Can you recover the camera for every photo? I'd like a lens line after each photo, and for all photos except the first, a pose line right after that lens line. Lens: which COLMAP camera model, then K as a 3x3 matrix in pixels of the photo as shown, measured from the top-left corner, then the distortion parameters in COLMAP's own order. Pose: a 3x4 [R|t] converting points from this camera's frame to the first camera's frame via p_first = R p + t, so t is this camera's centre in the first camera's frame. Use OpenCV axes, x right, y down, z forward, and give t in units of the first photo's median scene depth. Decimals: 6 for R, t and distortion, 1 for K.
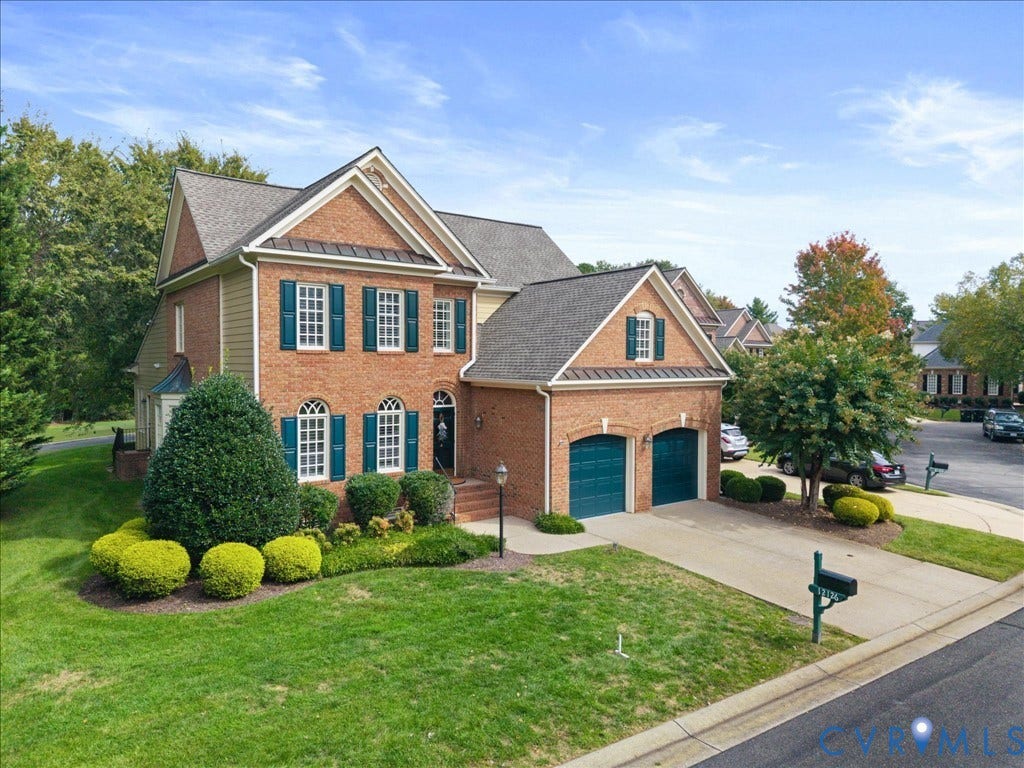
lens RADIAL K [[702.6, 0, 517.4], [0, 702.6, 393.7], [0, 0, 1]] dist [0.026237, -0.024688]
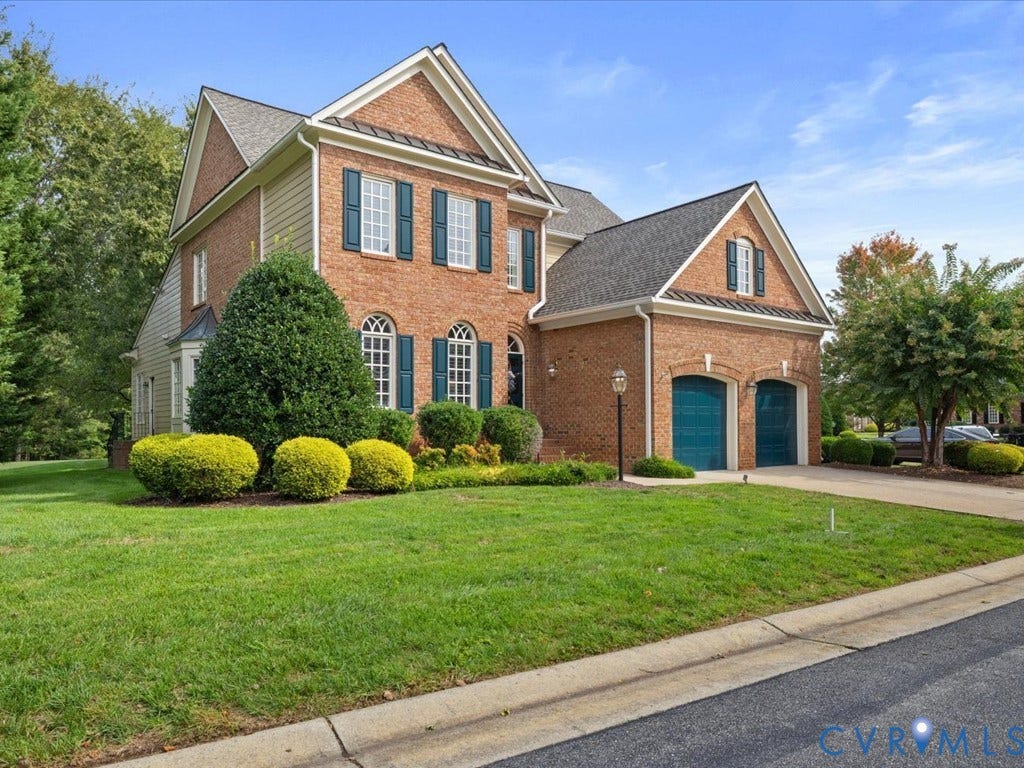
lens RADIAL K [[747.9, 0, 523.1], [0, 747.9, 418.0], [0, 0, 1]] dist [-0.029048, 0.029170]
pose [[0.999641, -0.009121, 0.025204, -0.129971], [0.010439, 0.998558, -0.052663, 0.166734], [-0.024687, 0.052907, 0.998294, 0.106138]]
